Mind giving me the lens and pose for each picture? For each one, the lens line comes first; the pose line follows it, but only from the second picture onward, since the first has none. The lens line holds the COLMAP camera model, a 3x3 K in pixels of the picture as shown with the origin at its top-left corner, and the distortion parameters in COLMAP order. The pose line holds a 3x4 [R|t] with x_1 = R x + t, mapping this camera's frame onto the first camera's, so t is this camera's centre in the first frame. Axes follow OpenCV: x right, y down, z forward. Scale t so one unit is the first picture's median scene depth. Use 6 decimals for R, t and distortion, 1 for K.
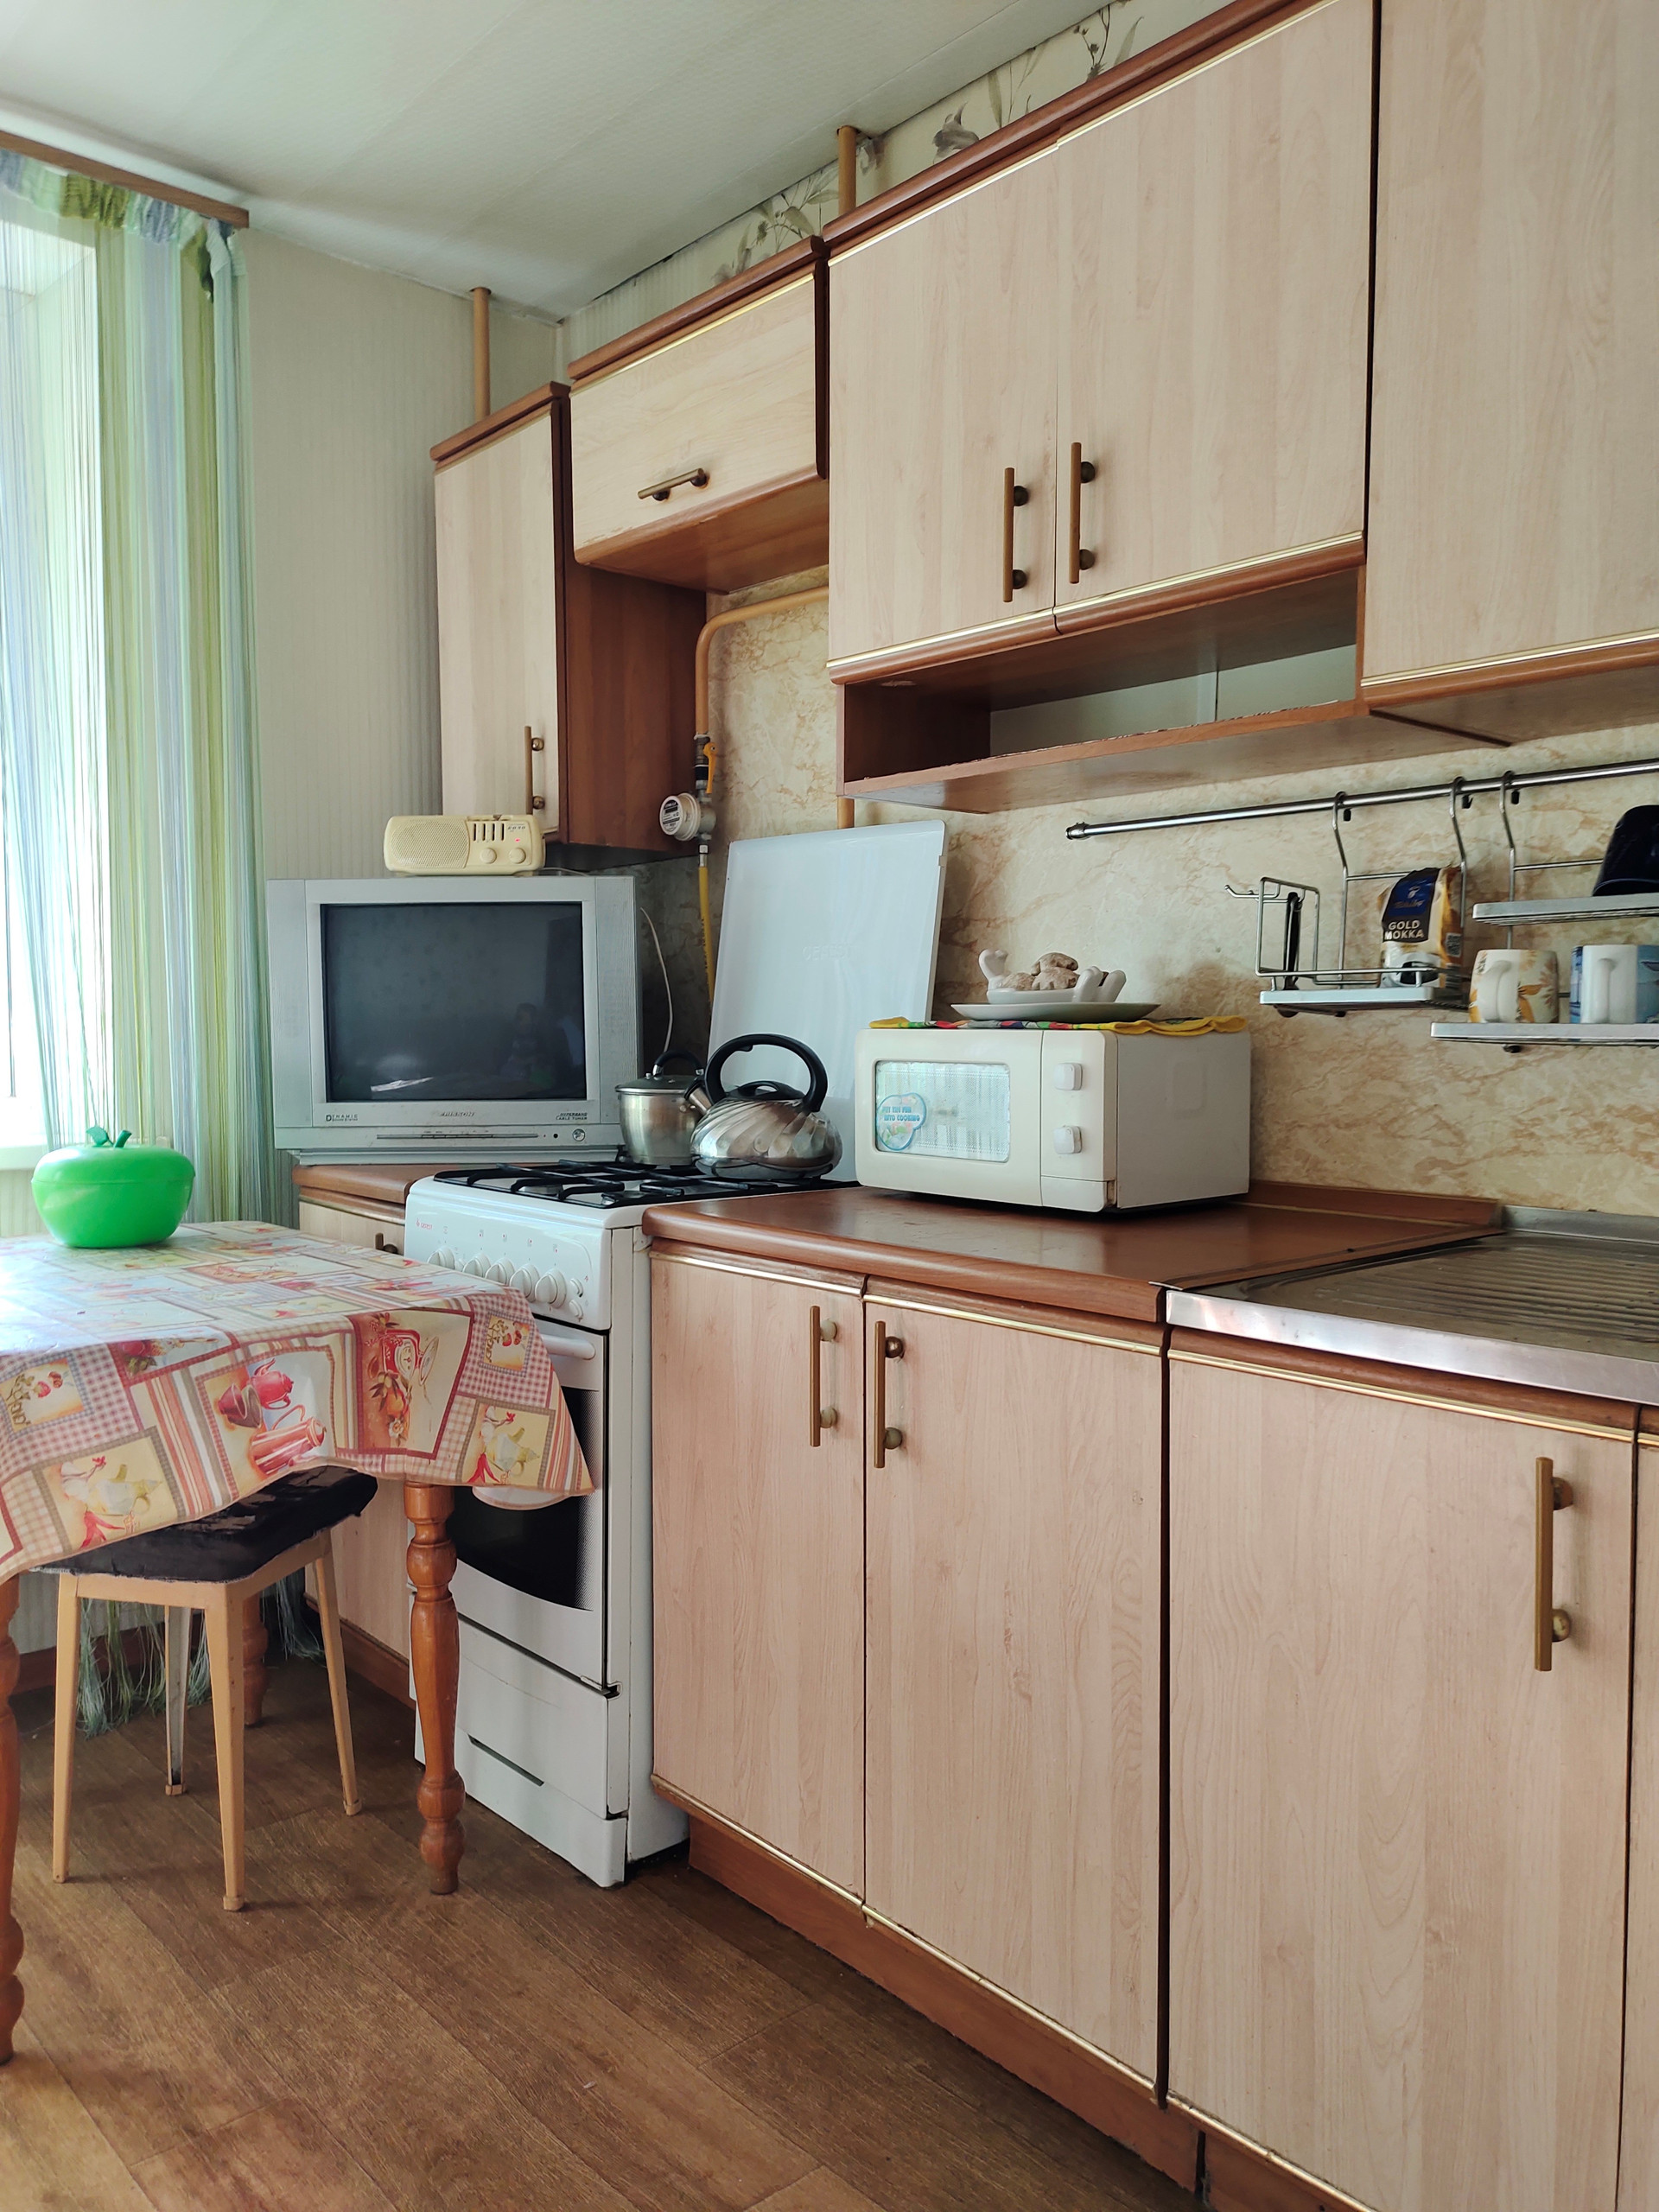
lens RADIAL K [[1649.2, 0, 837.7], [0, 1649.2, 1109.2], [0, 0, 1]] dist [0.029535, -0.018615]
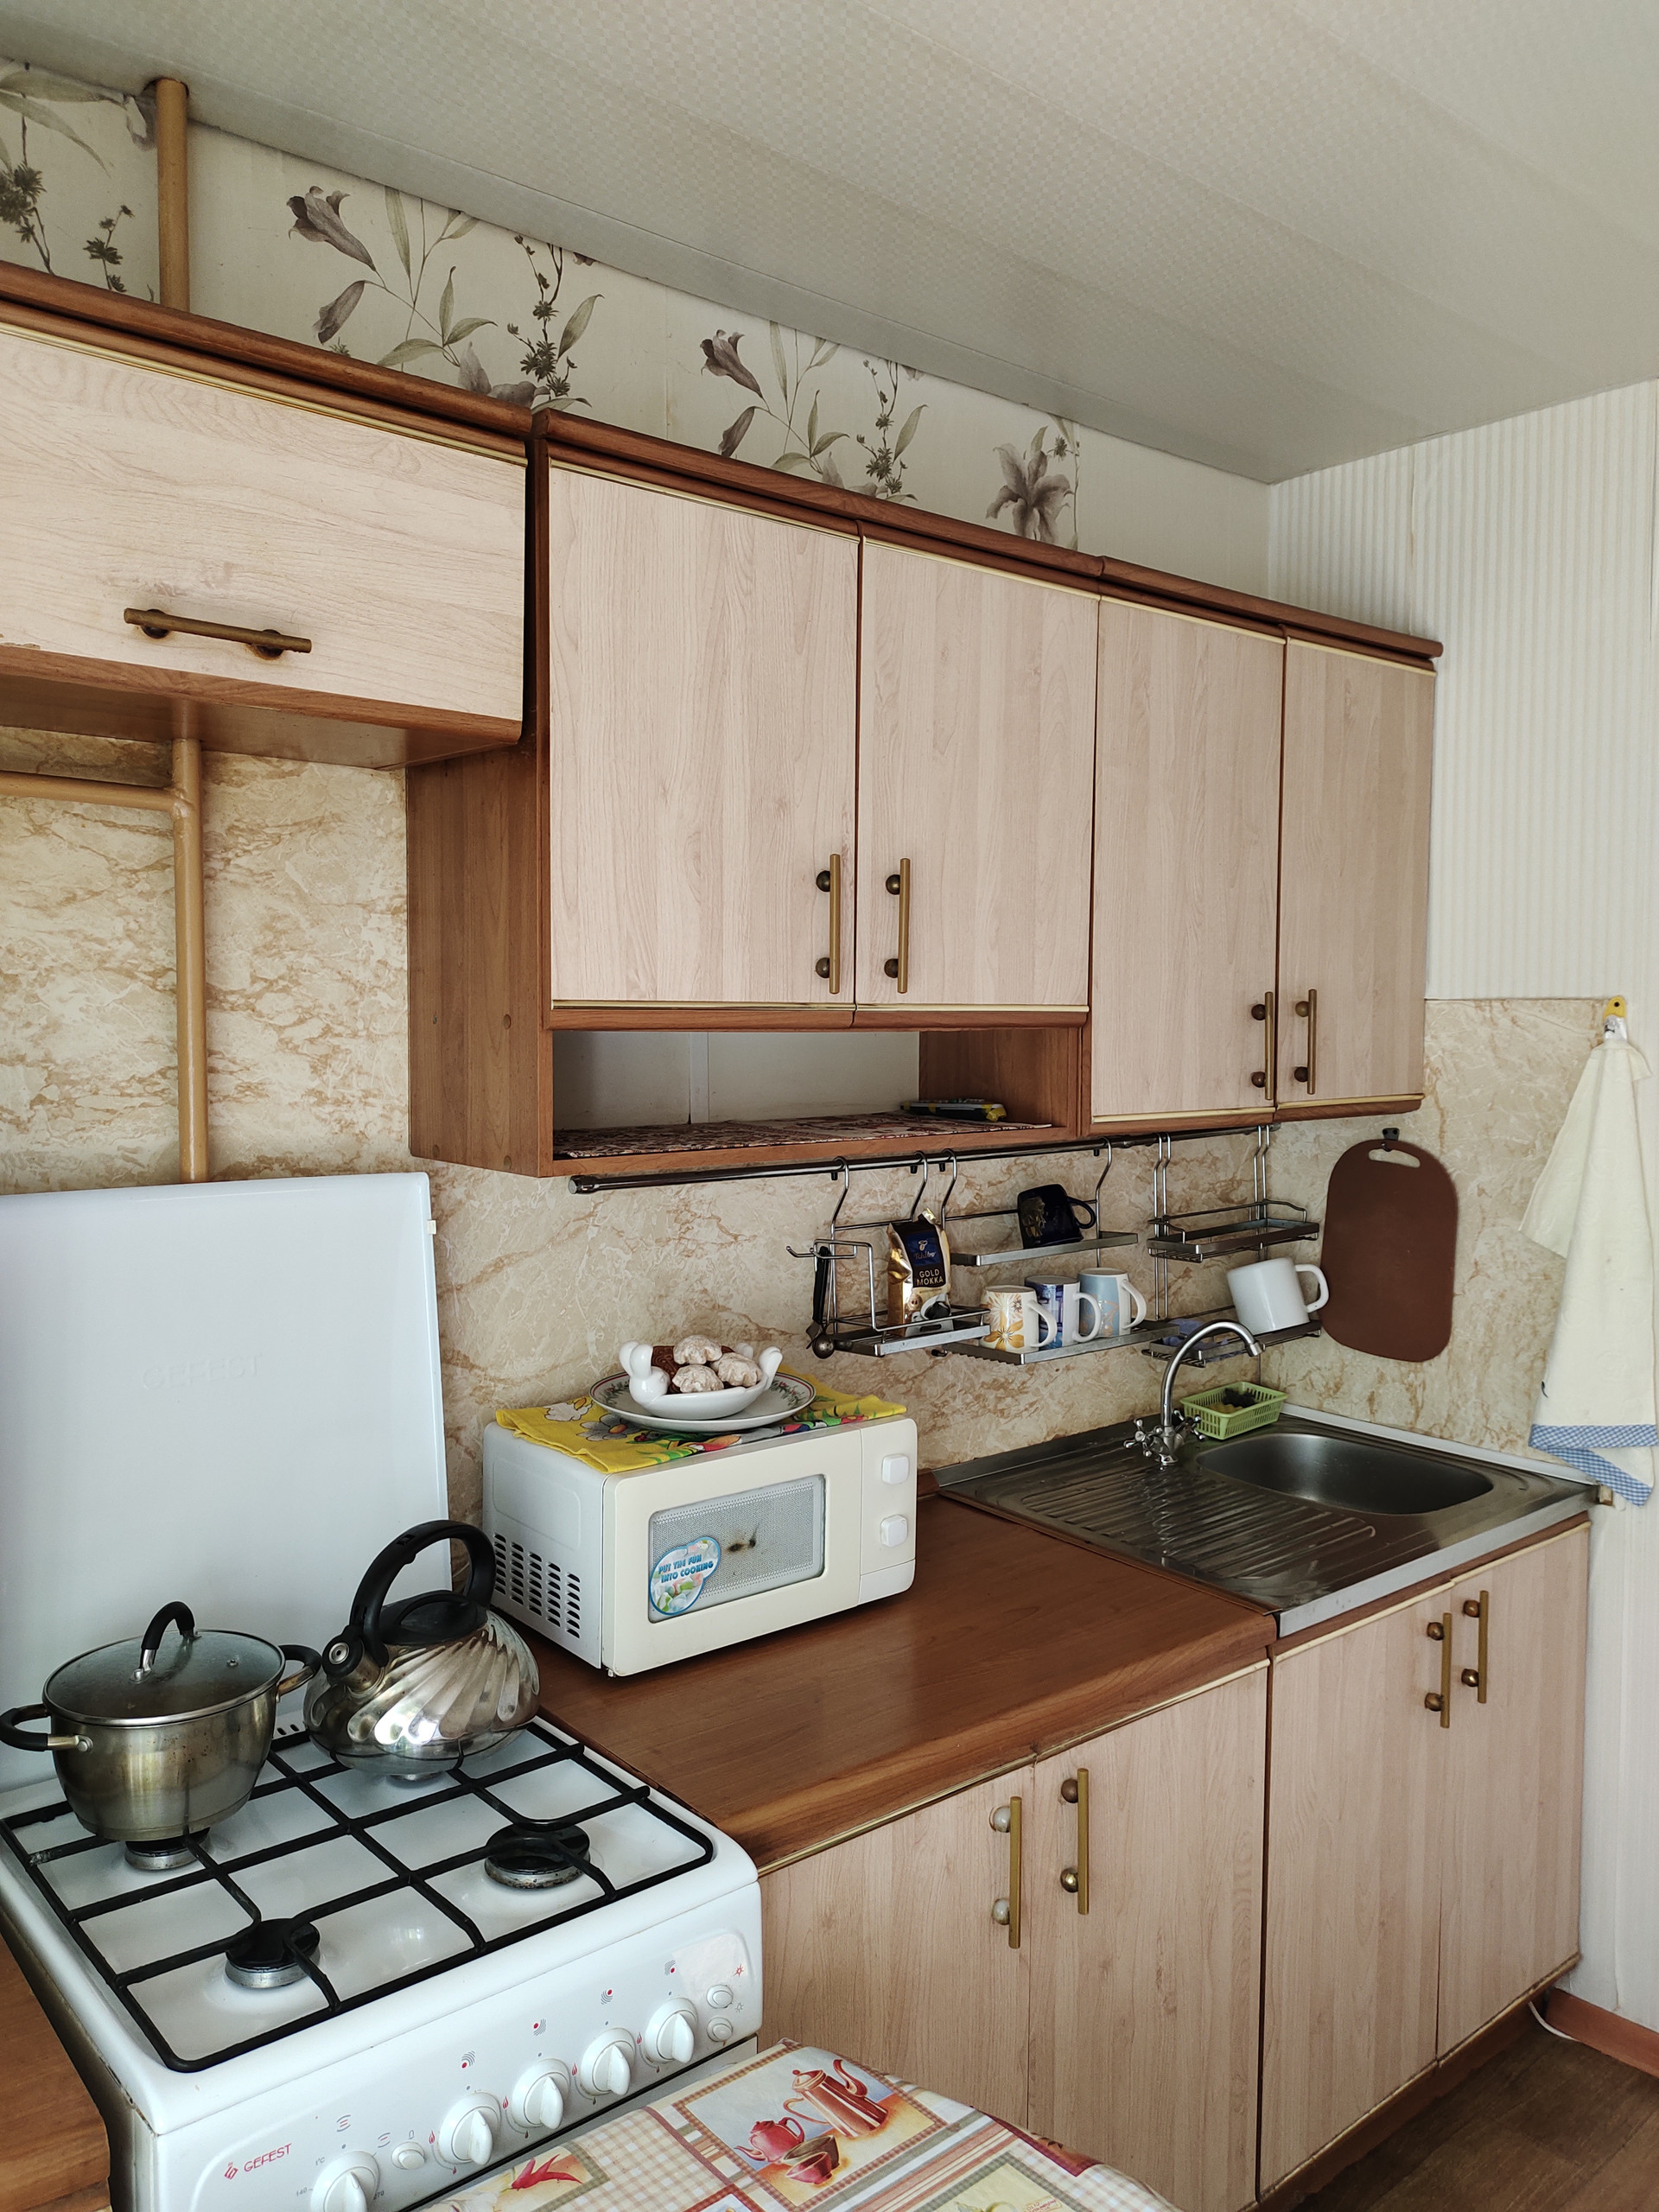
lens RADIAL K [[1649.2, 0, 837.0], [0, 1649.2, 1105.1], [0, 0, 1]] dist [0.029535, -0.018615]
pose [[0.023112, -0.068132, 0.997409, -0.773919], [0.042889, 0.996824, 0.067098, -0.281777], [-0.998813, 0.041227, 0.025961, 0.898300]]
